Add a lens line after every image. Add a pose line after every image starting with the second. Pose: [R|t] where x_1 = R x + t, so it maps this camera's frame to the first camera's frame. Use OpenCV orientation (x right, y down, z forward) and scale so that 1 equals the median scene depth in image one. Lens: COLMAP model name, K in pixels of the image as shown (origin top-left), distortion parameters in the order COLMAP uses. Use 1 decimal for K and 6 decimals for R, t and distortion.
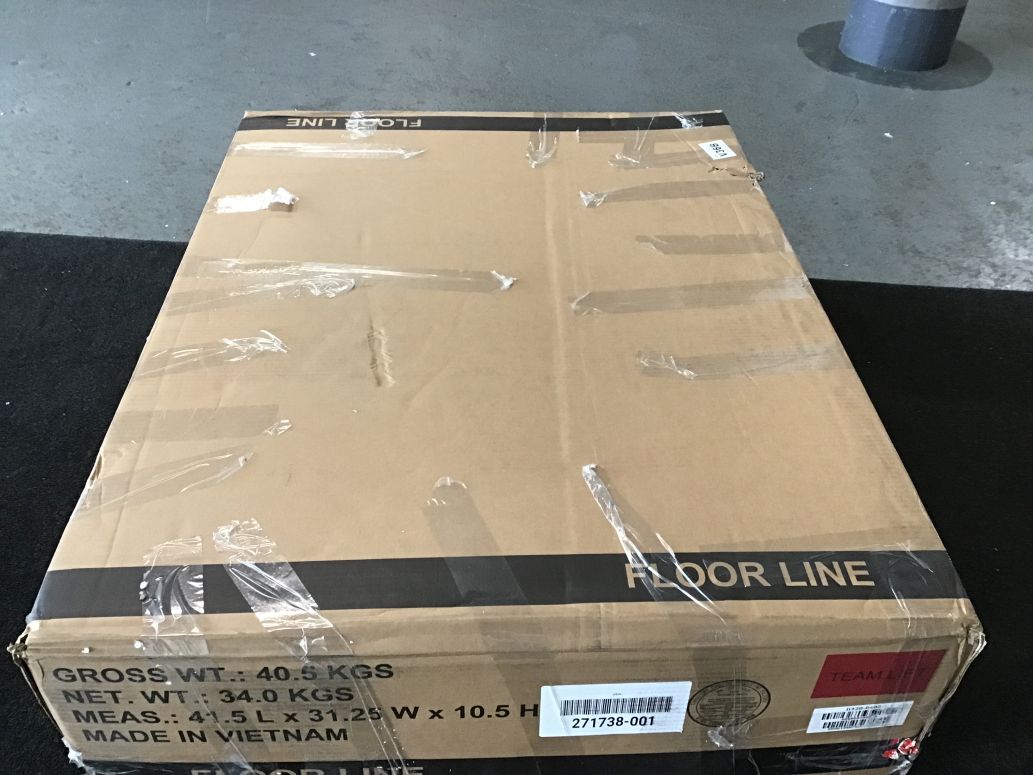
lens RADIAL K [[938.6, 0, 516.5], [0, 938.6, 387.5], [0, 0, 1]] dist [0.136107, -0.285012]
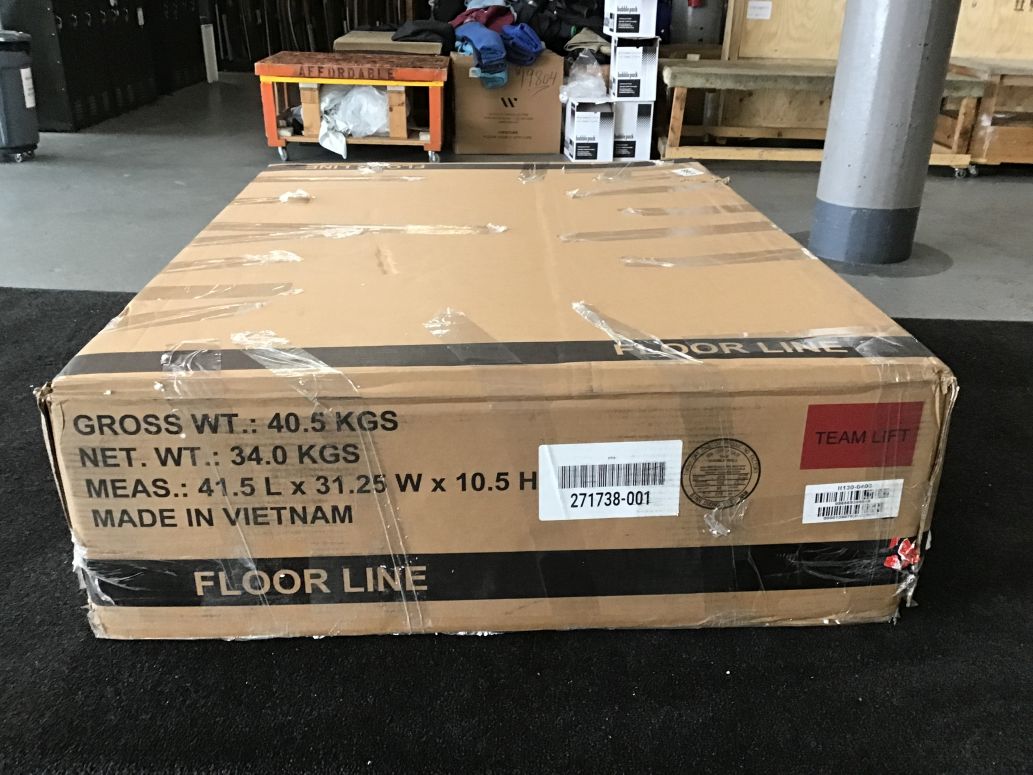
lens RADIAL K [[936.5, 0, 516.5], [0, 936.5, 387.5], [0, 0, 1]] dist [0.181213, -0.499130]
pose [[0.999638, -0.026919, 0.000333, 0.003005], [0.025957, 0.960507, -0.277042, 0.529904], [0.007138, 0.276951, 0.960858, -0.015916]]
